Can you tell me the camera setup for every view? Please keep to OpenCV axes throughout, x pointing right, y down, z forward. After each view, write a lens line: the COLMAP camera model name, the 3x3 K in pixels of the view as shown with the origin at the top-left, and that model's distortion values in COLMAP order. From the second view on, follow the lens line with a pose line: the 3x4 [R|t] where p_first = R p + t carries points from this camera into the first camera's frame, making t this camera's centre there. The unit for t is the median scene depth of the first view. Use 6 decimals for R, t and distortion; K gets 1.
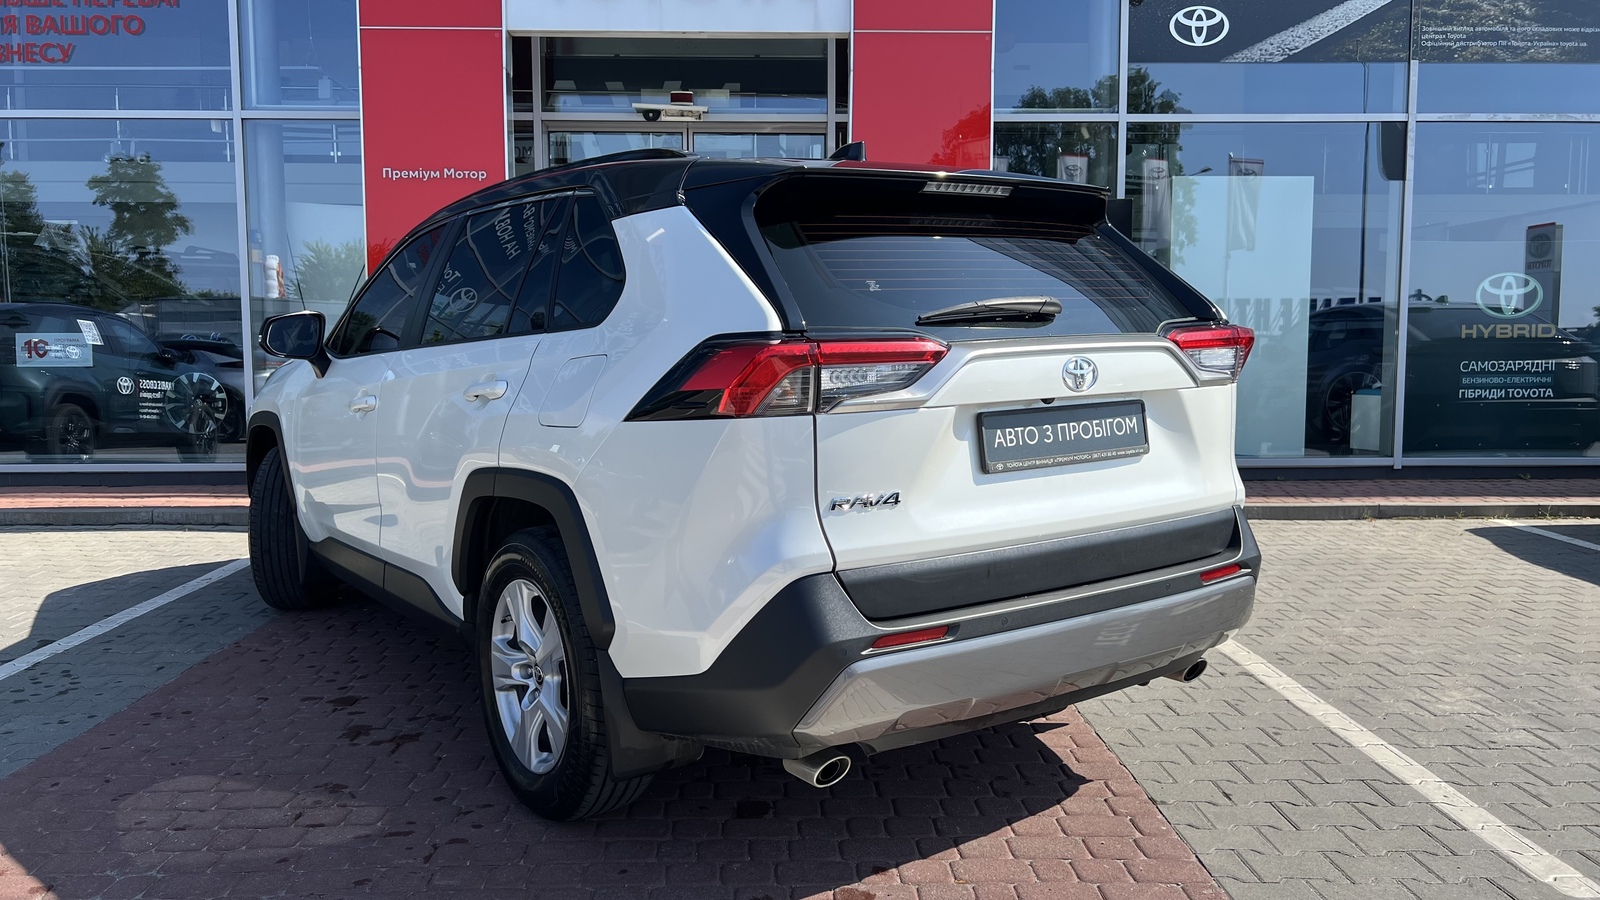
lens RADIAL K [[1202.8, 0, 792.7], [0, 1202.8, 443.9], [0, 0, 1]] dist [0.031327, -0.031176]
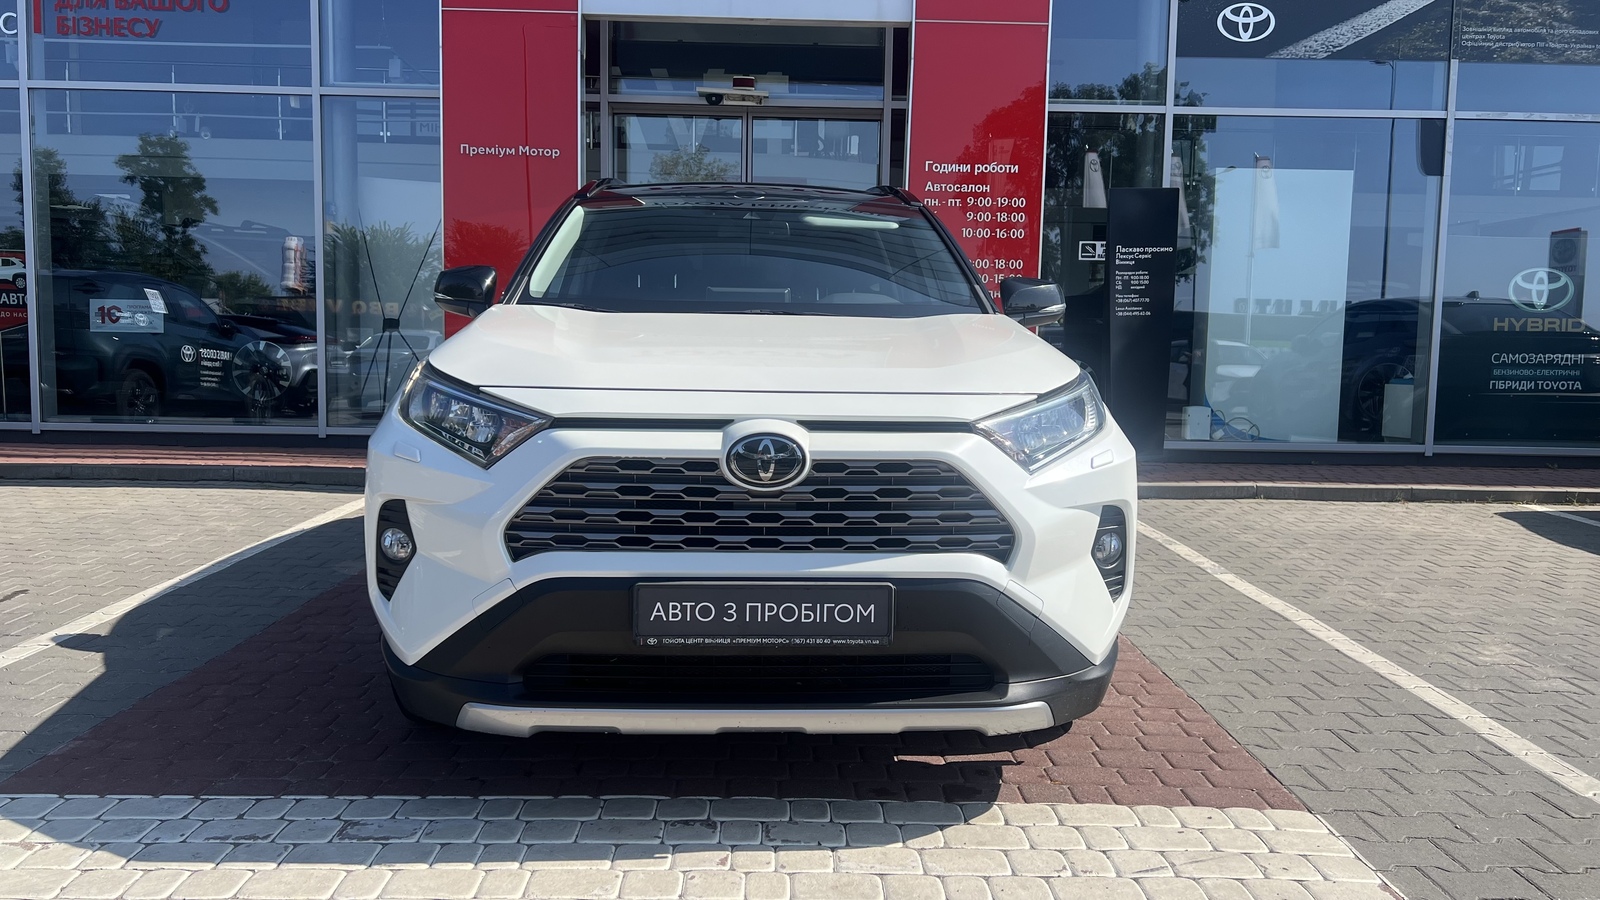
lens RADIAL K [[1204.2, 0, 795.9], [0, 1204.2, 443.2], [0, 0, 1]] dist [0.036592, -0.038401]
pose [[0.999765, 0.020731, -0.006310, -0.034131], [-0.020705, 0.999777, 0.004137, 0.017297], [0.006395, -0.004006, 0.999972, -0.038251]]
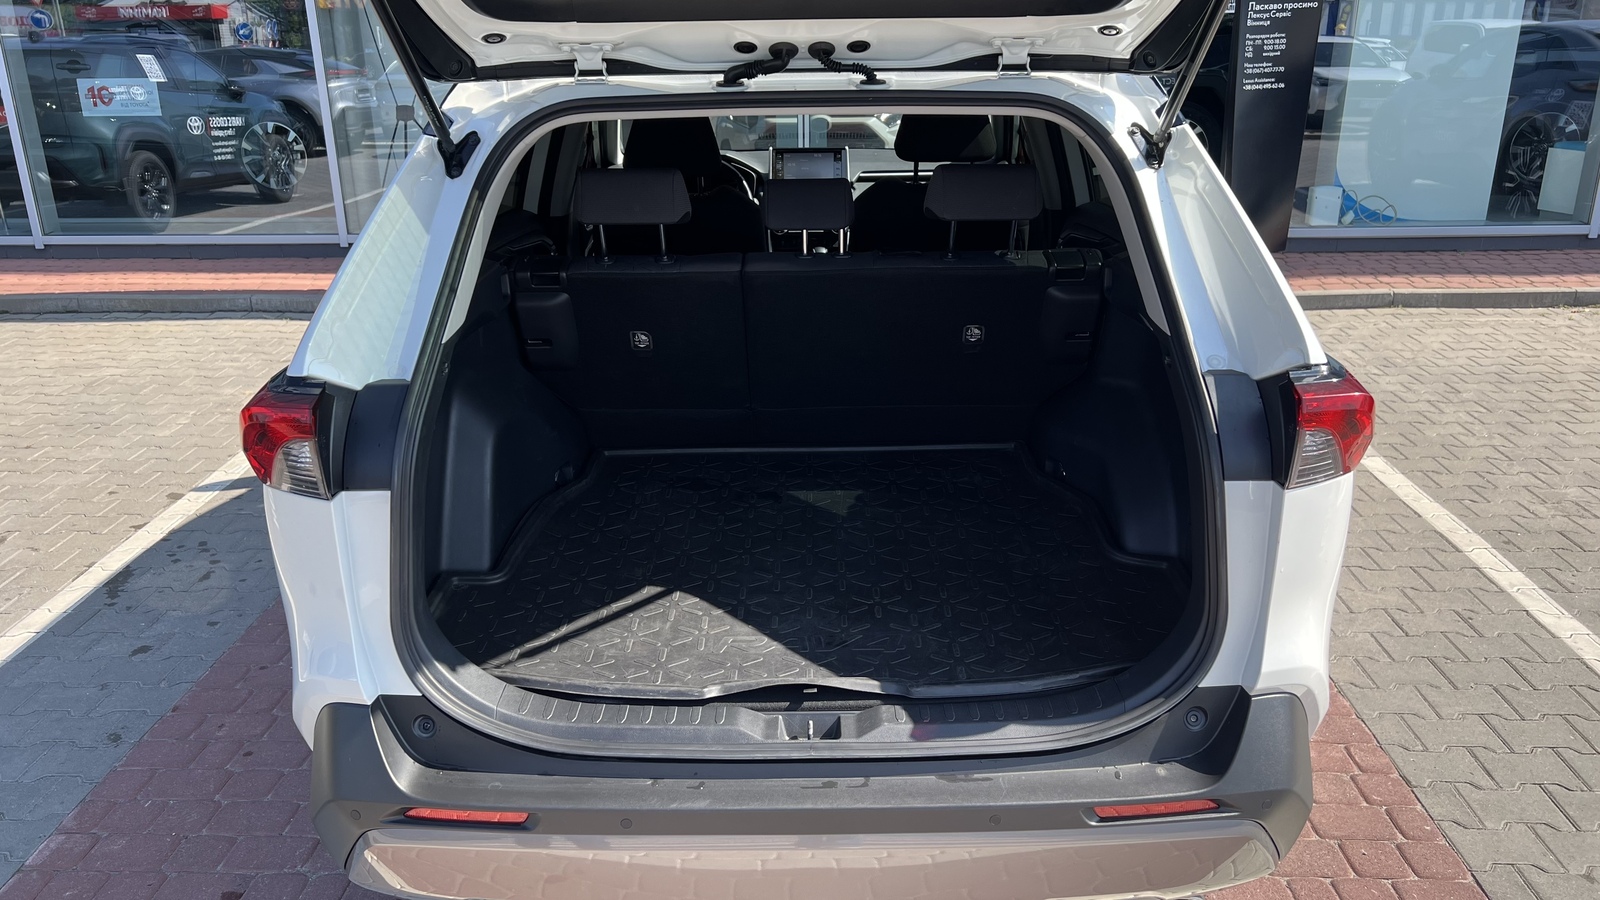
lens RADIAL K [[1197.9, 0, 789.7], [0, 1197.9, 438.7], [0, 0, 1]] dist [0.041378, -0.043732]
pose [[0.998533, 0.009943, -0.053228, -0.046635], [0.004354, 0.965072, 0.261948, -0.075980], [0.053973, -0.261796, 0.963613, 0.068529]]
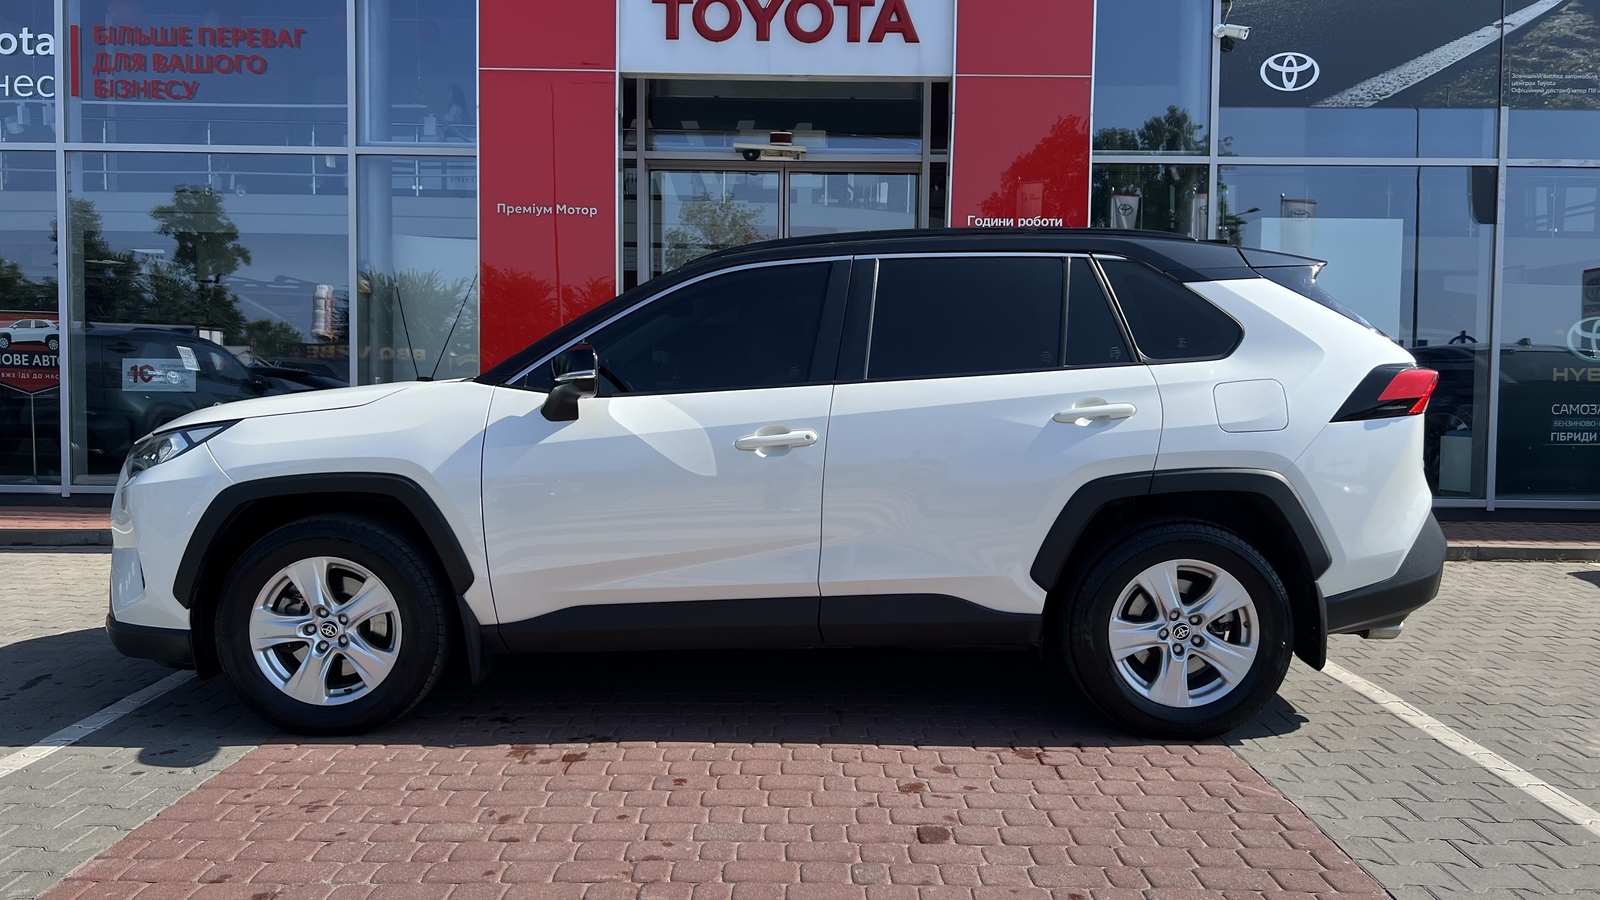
lens RADIAL K [[1198.3, 0, 799.3], [0, 1198.3, 428.2], [0, 0, 1]] dist [0.046666, -0.049851]
pose [[0.999647, 0.013679, -0.022771, -0.049580], [-0.014598, 0.999066, -0.040677, 0.001463], [0.022194, 0.040995, 0.998913, -0.012218]]
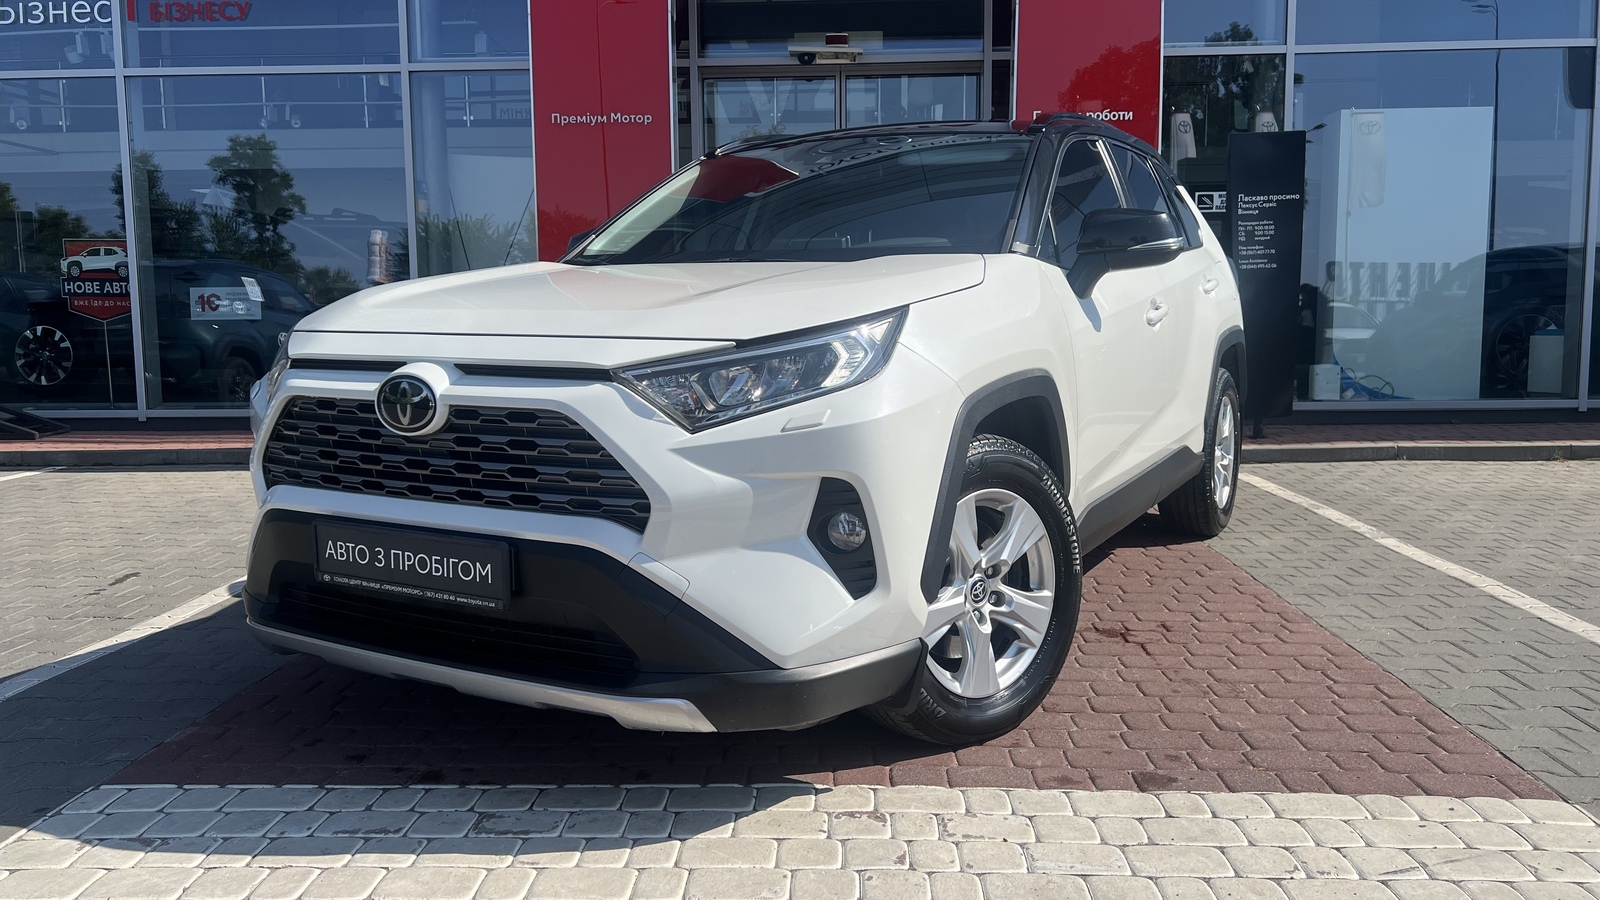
lens RADIAL K [[1197.9, 0, 789.7], [0, 1197.9, 438.7], [0, 0, 1]] dist [0.041378, -0.043732]
pose [[0.997332, -0.000993, -0.072987, -0.058532], [0.002209, 0.999860, 0.016573, 0.026201], [0.072960, -0.016690, 0.997195, -0.000743]]
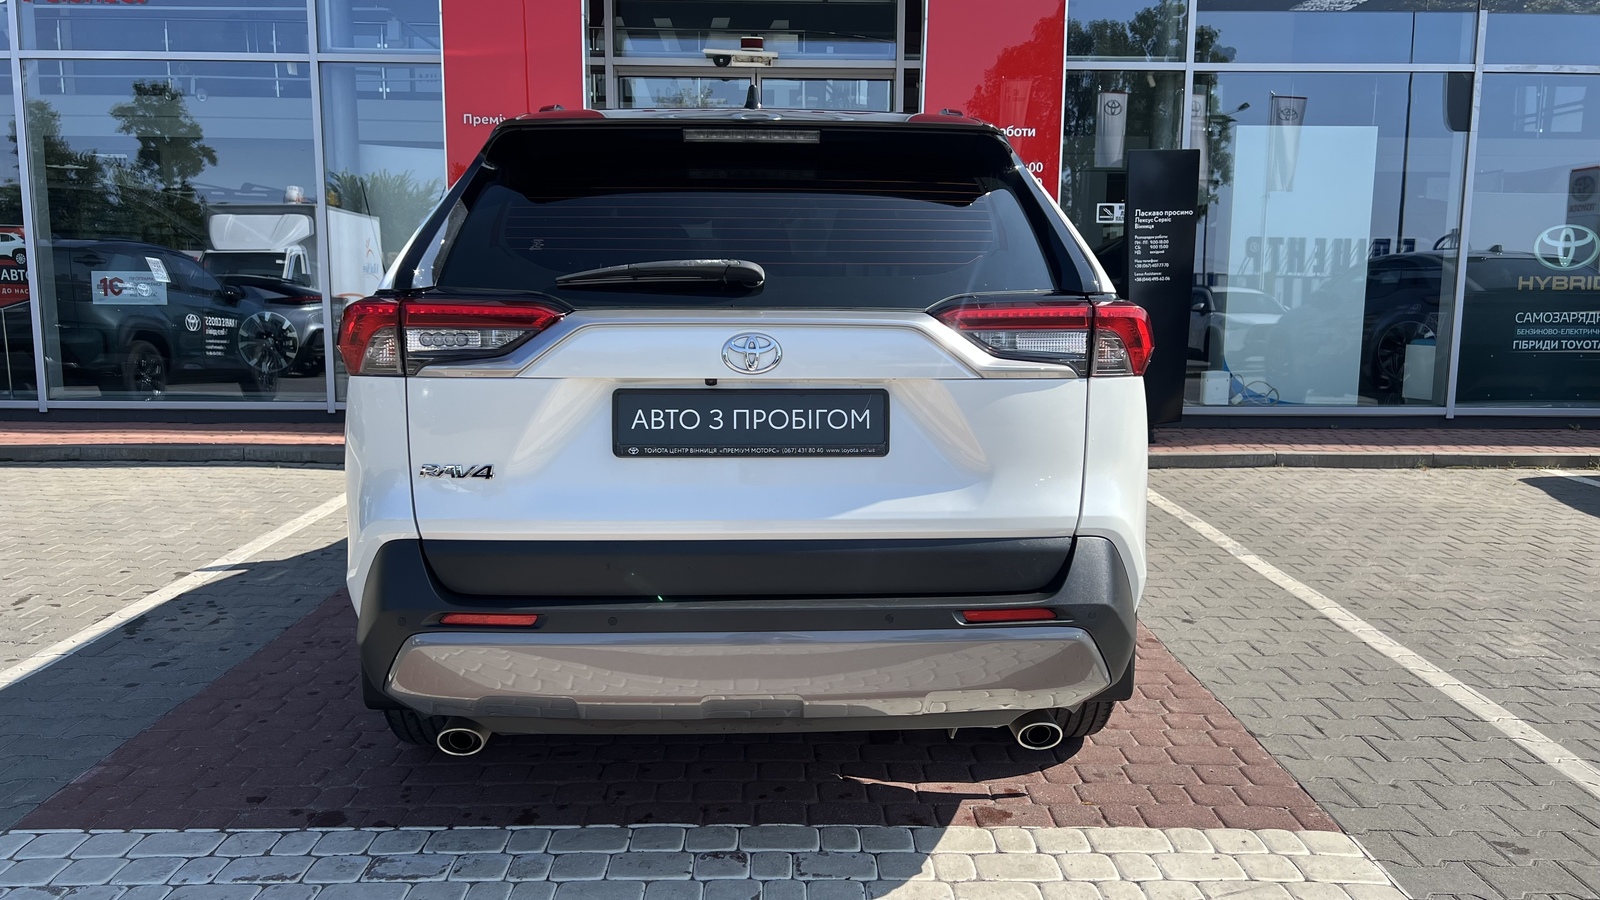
lens RADIAL K [[1207.9, 0, 800.0], [0, 1207.9, 450.0], [0, 0, 1]] dist [0.032744, -0.036025]
pose [[0.999911, 0.010183, -0.008610, -0.039723], [-0.009670, 0.998290, 0.057652, -0.006738], [0.009183, -0.057564, 0.998300, -0.029643]]
